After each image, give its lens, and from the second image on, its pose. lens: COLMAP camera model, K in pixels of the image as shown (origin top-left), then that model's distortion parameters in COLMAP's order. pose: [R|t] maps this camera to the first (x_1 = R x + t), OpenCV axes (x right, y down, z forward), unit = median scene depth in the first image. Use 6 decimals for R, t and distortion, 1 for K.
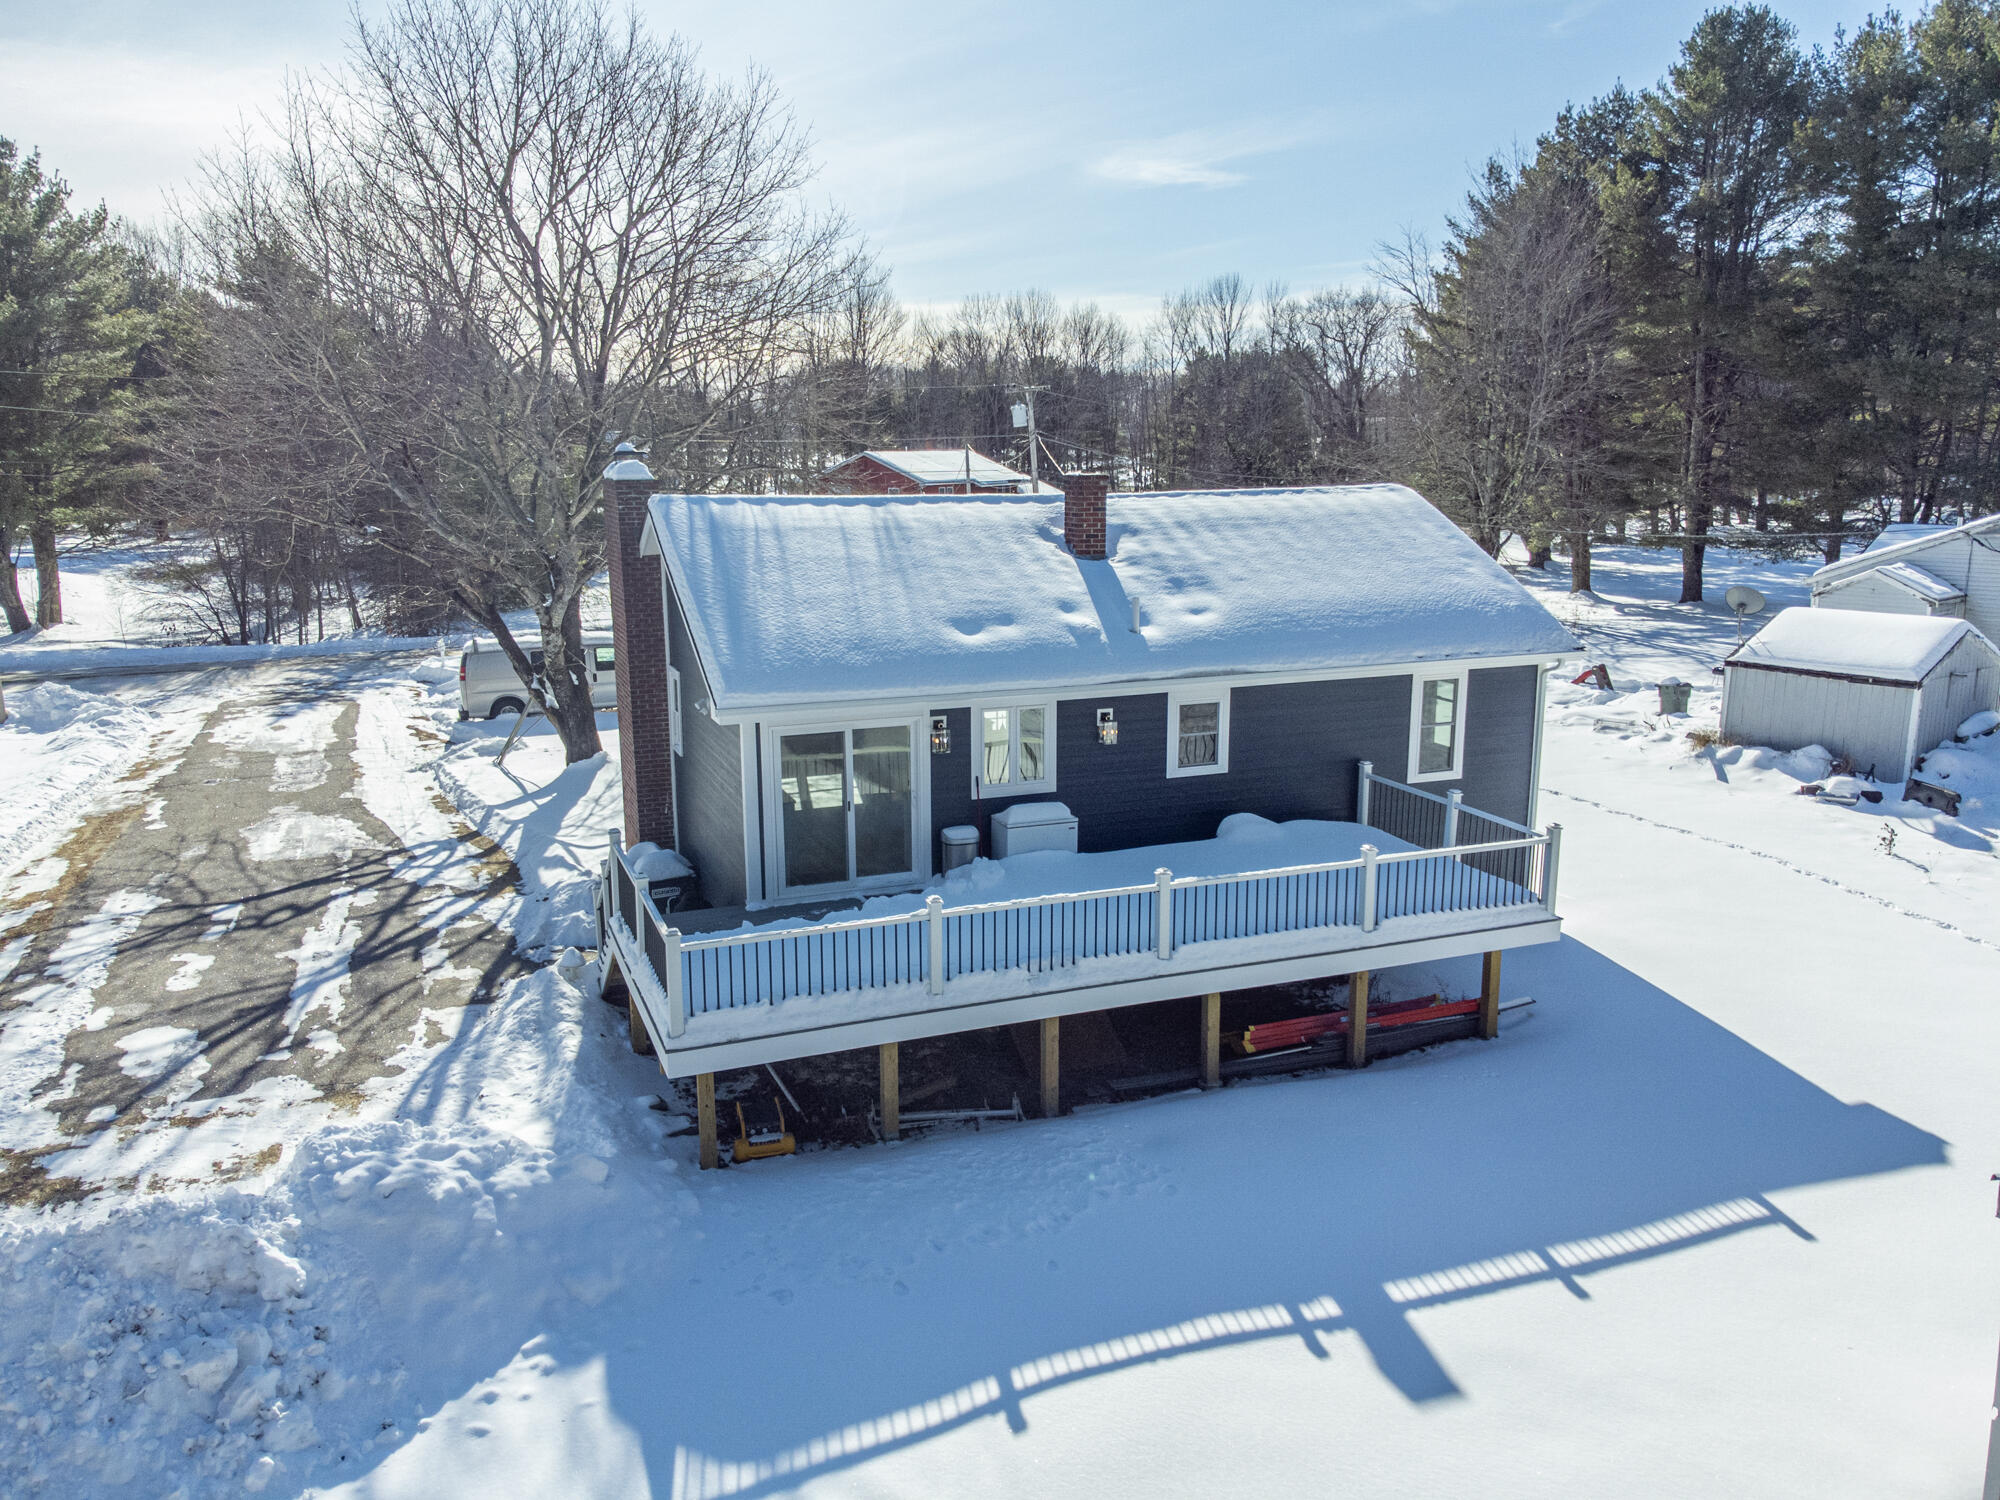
lens RADIAL K [[1493.1, 0, 1012.2], [0, 1493.1, 753.7], [0, 0, 1]] dist [0.027583, -0.020594]
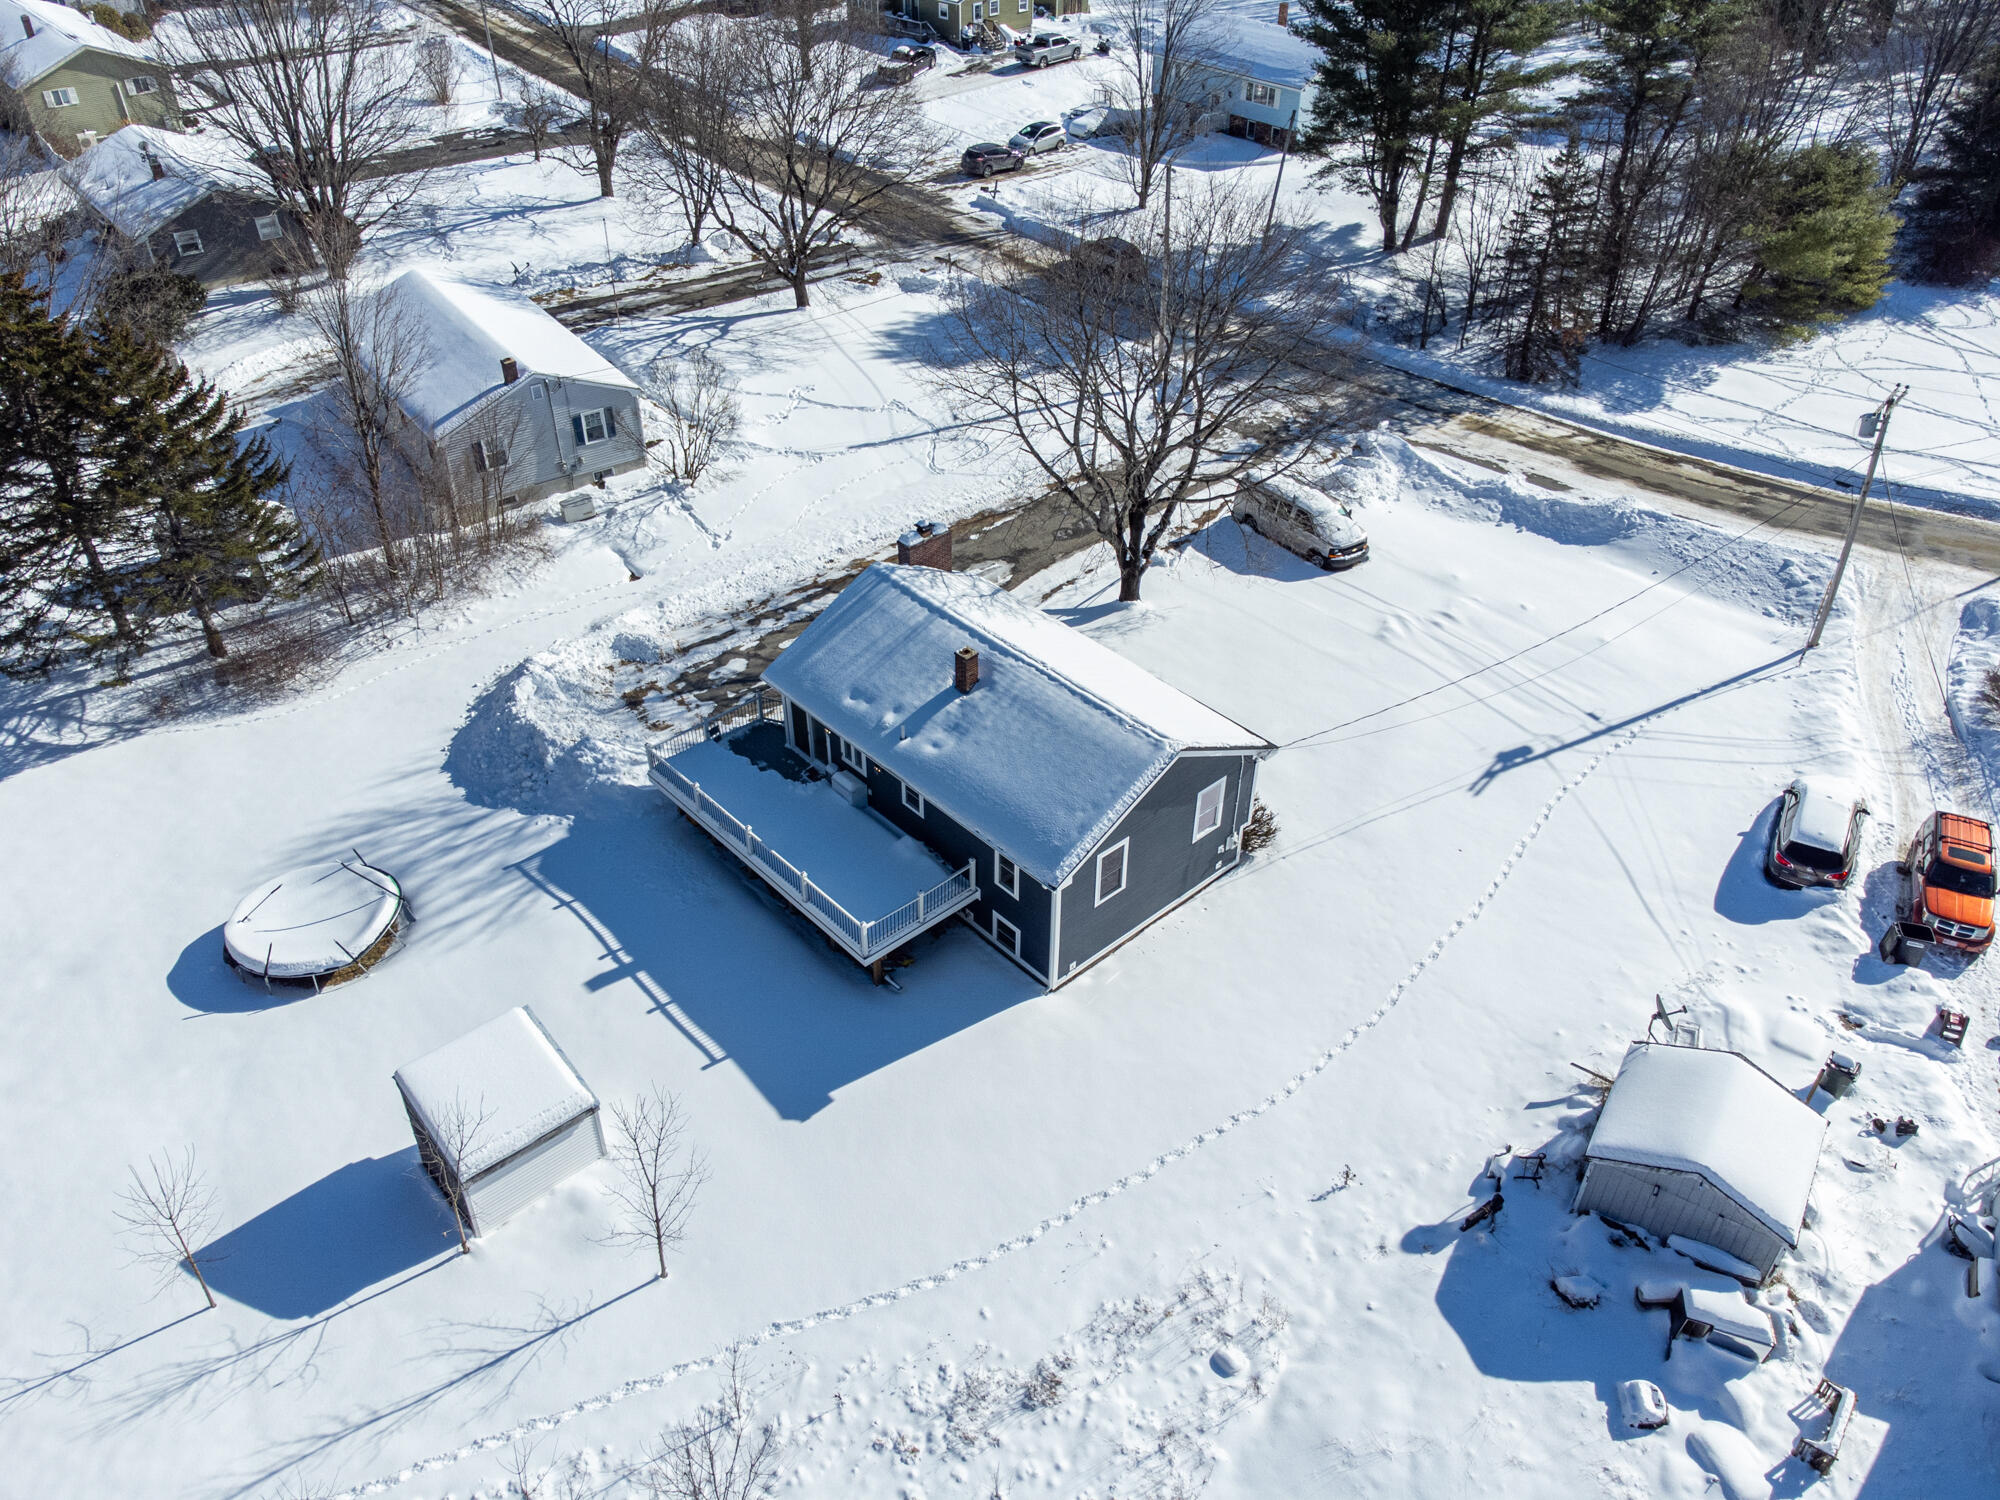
lens RADIAL K [[1493.1, 0, 1006.2], [0, 1493.1, 744.2], [0, 0, 1]] dist [0.027583, -0.020594]
pose [[0.347998, 0.564038, -0.748838, 1.524823], [-0.199844, 0.825037, 0.528561, -1.081870], [0.915948, -0.034287, 0.399831, 0.269820]]
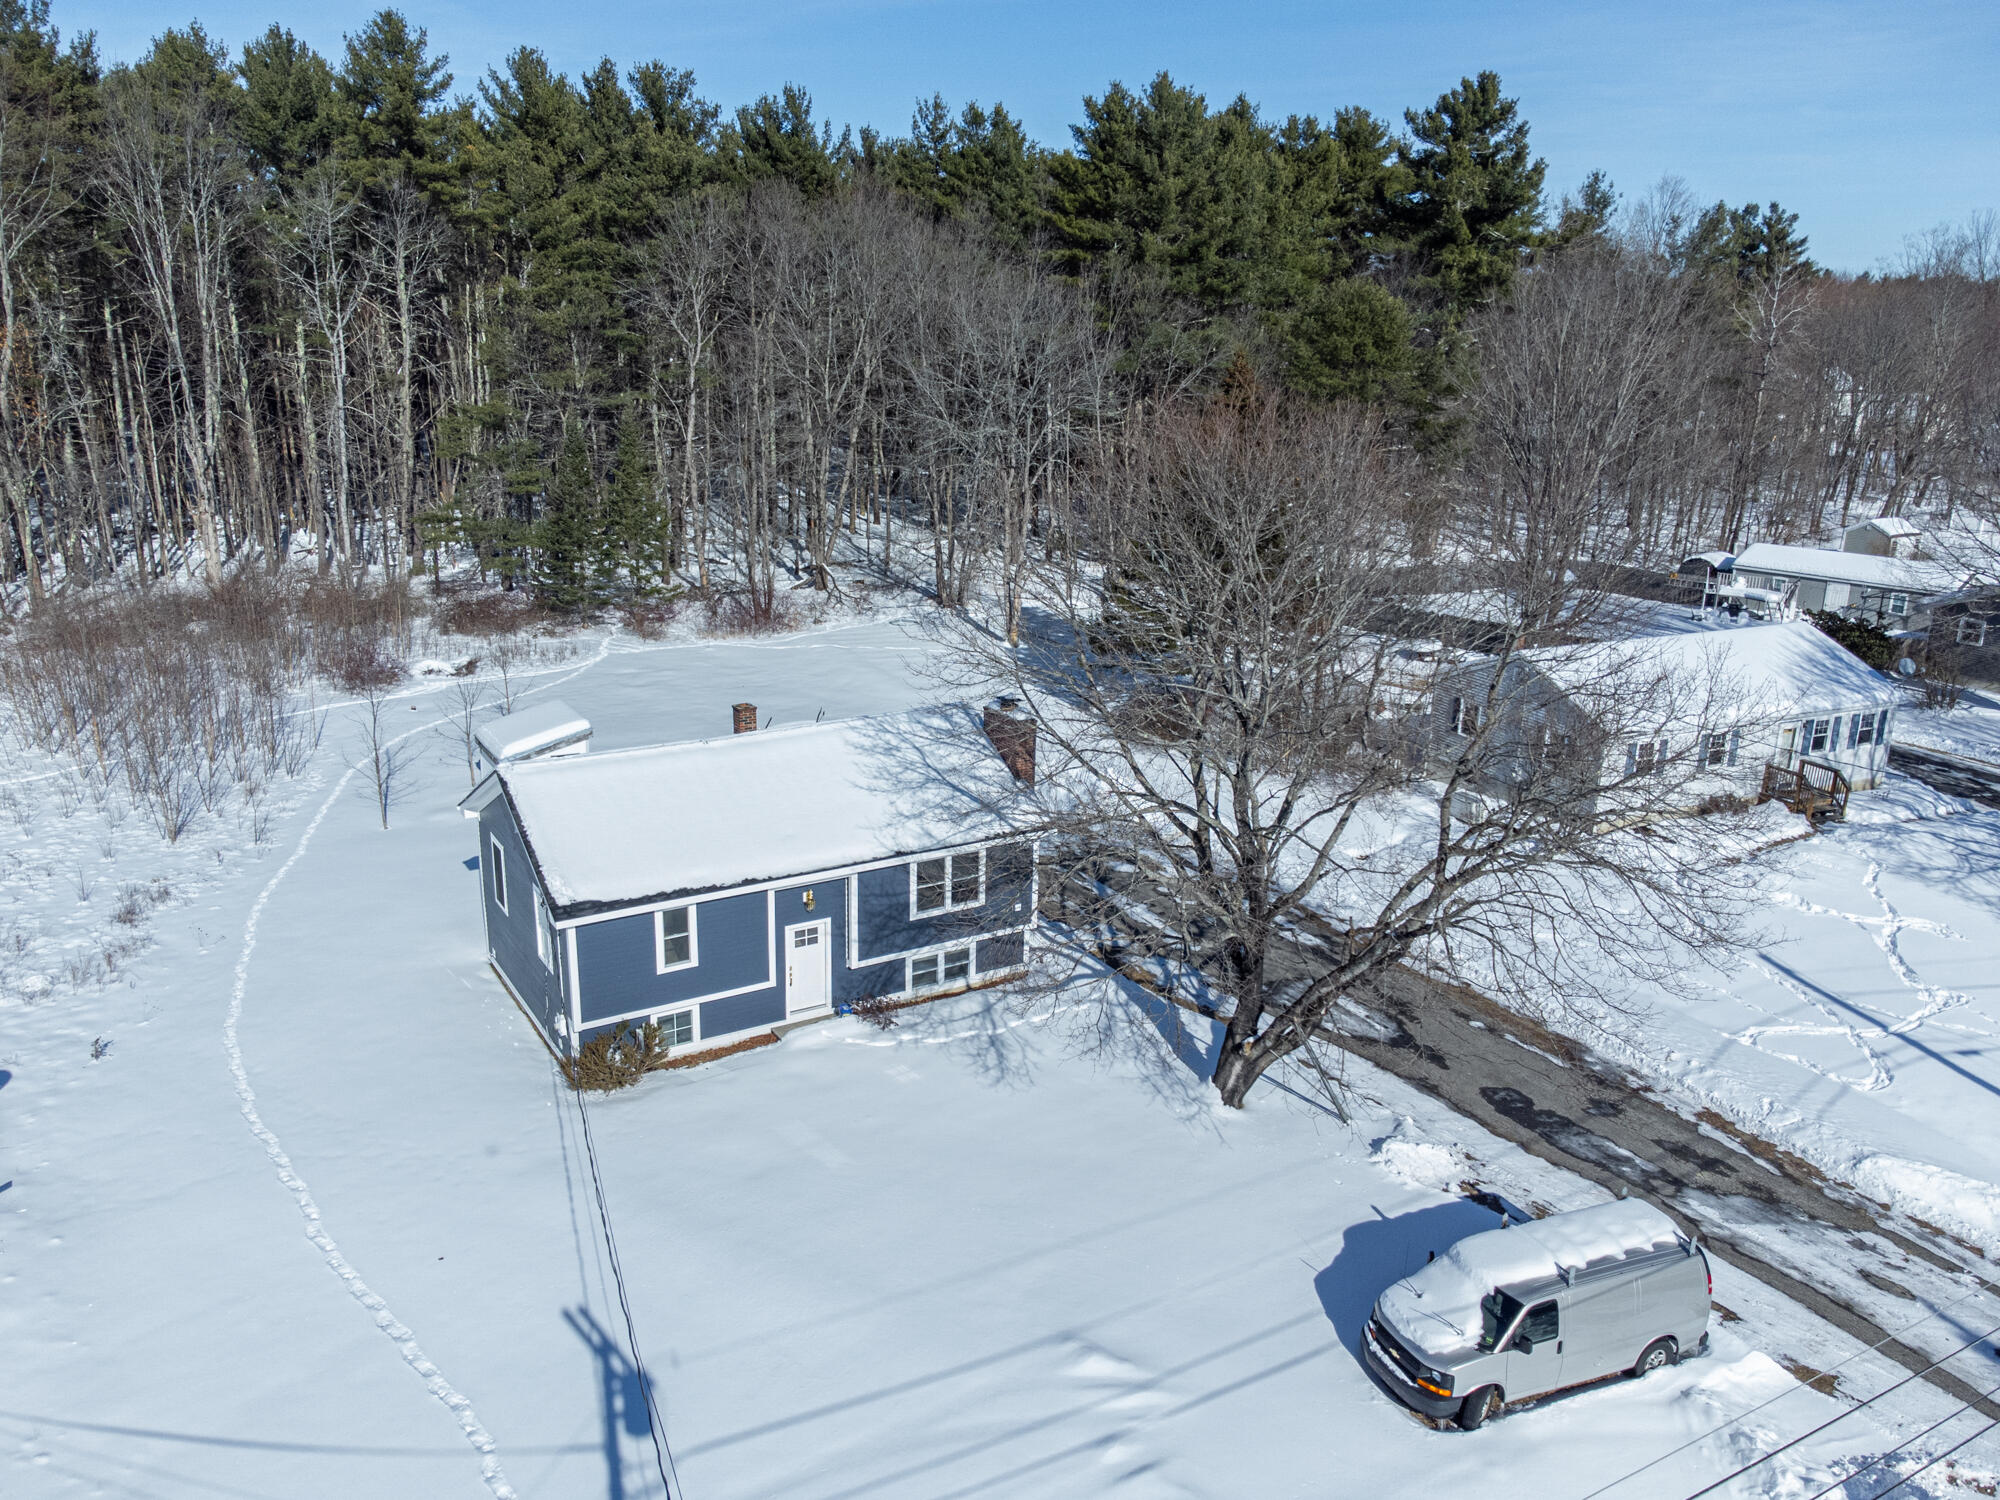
lens RADIAL K [[1493.1, 0, 1010.1], [0, 1493.1, 739.4], [0, 0, 1]] dist [0.027583, -0.020594]
pose [[-0.986227, 0.013119, -0.164877, 0.050012], [-0.065749, 0.883606, 0.463592, -0.987844], [0.151769, 0.468048, -0.870573, 2.589283]]
